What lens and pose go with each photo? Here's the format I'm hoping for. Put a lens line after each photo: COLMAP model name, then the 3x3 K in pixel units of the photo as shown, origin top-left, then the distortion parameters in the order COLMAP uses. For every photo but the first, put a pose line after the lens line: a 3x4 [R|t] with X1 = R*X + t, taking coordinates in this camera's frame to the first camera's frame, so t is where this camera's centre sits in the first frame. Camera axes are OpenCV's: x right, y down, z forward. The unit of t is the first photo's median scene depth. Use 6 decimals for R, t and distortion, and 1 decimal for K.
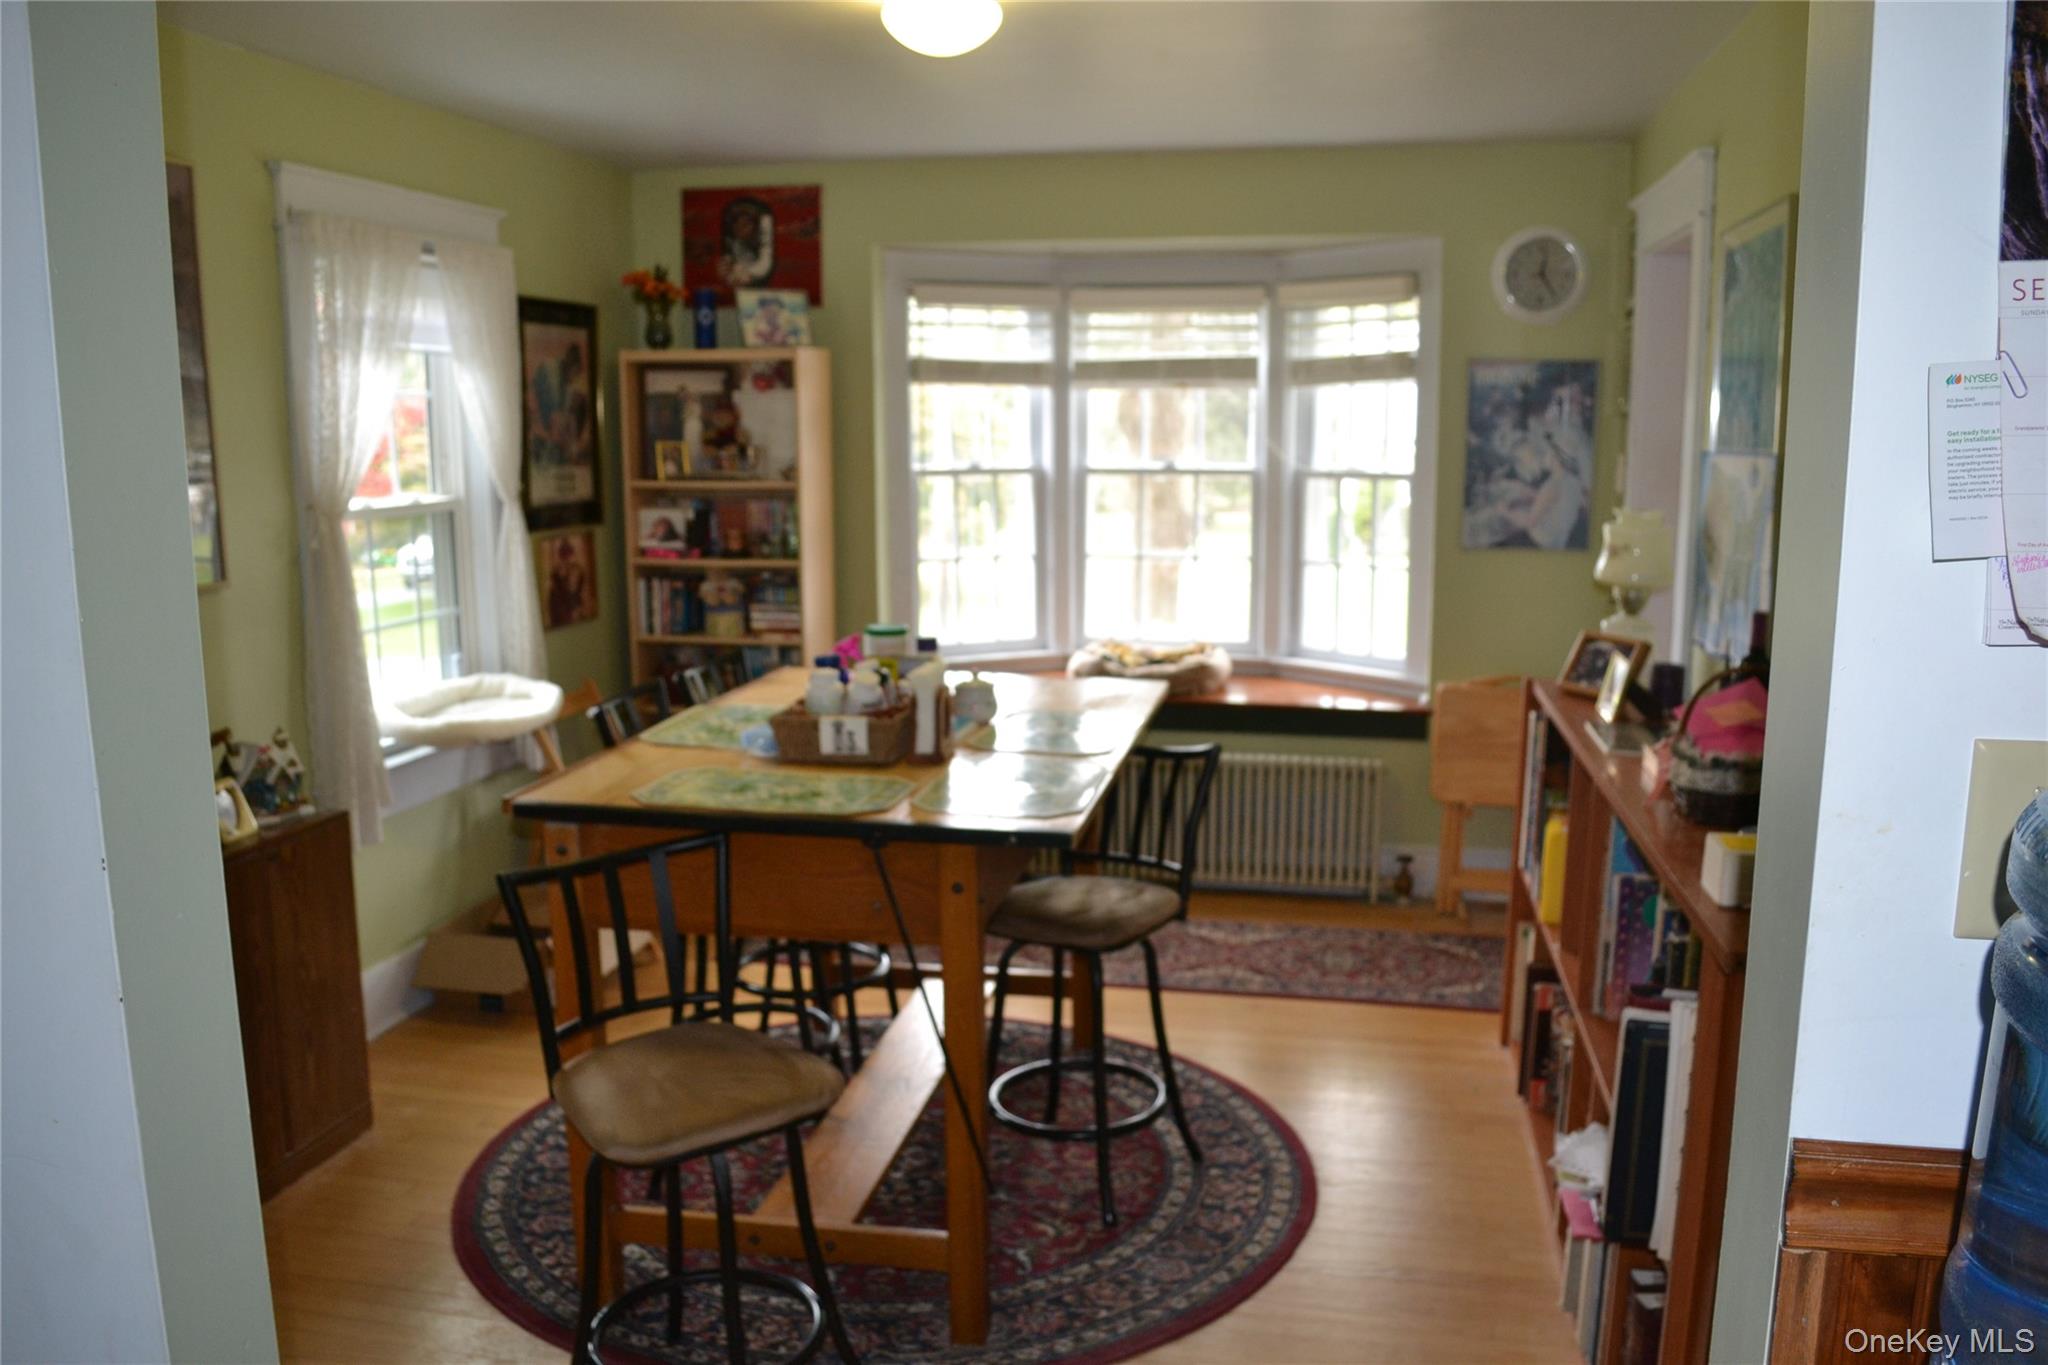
lens RADIAL K [[1646.4, 0, 1024.8], [0, 1646.4, 688.4], [0, 0, 1]] dist [-0.065058, -0.010955]
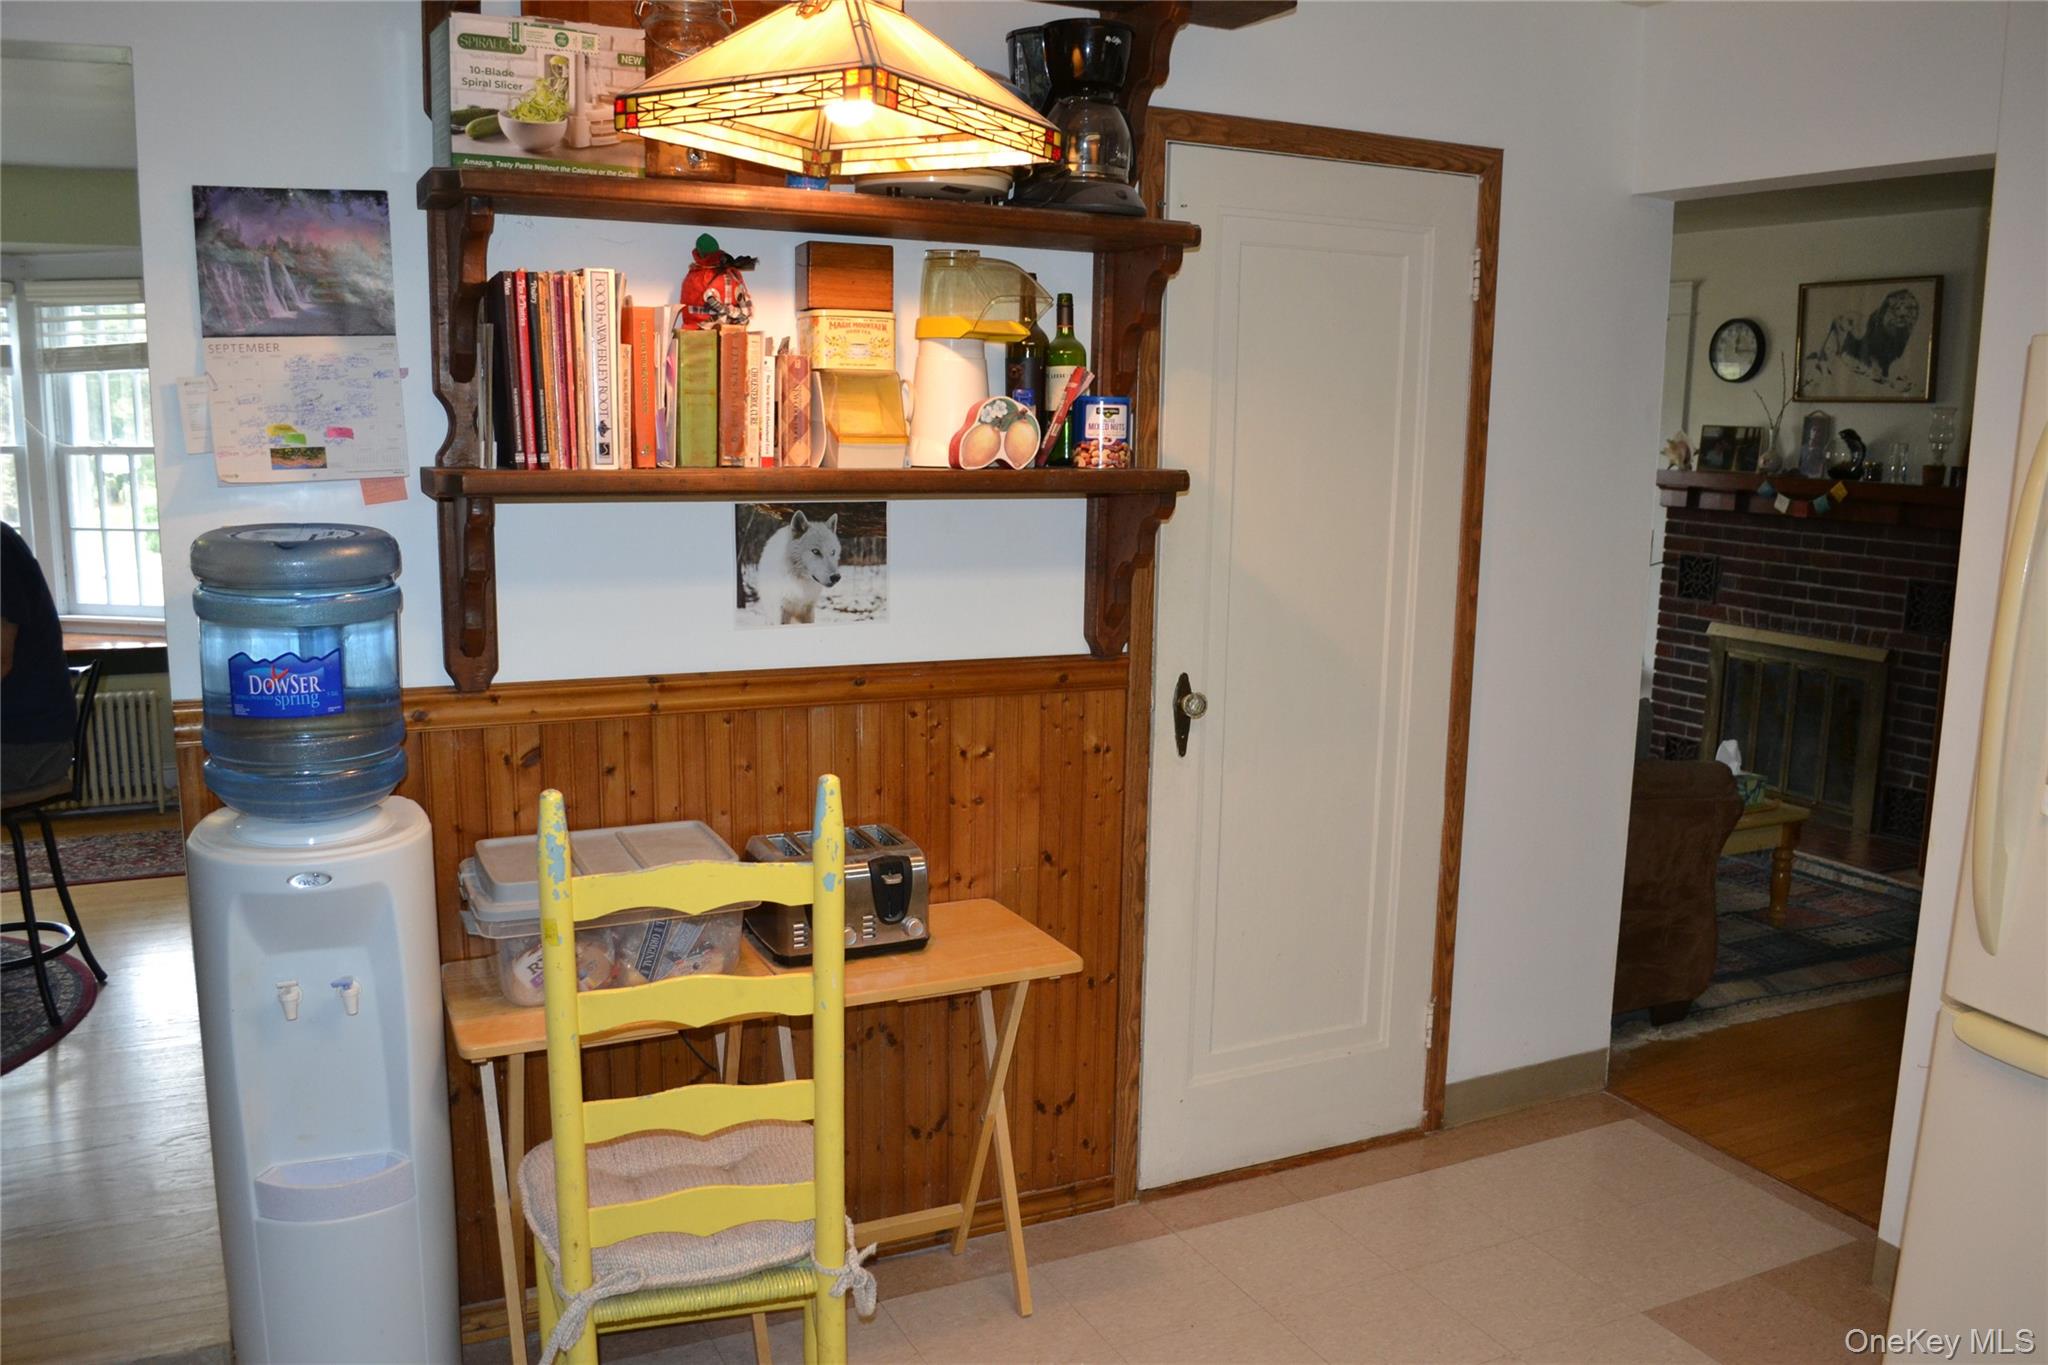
lens RADIAL K [[1646.4, 0, 1027.5], [0, 1646.4, 695.9], [0, 0, 1]] dist [-0.065058, -0.010955]
pose [[0.787796, -0.097162, 0.608224, 0.005329], [0.087491, 0.995119, 0.045646, 0.046441], [-0.609691, 0.017255, 0.792452, -0.283187]]
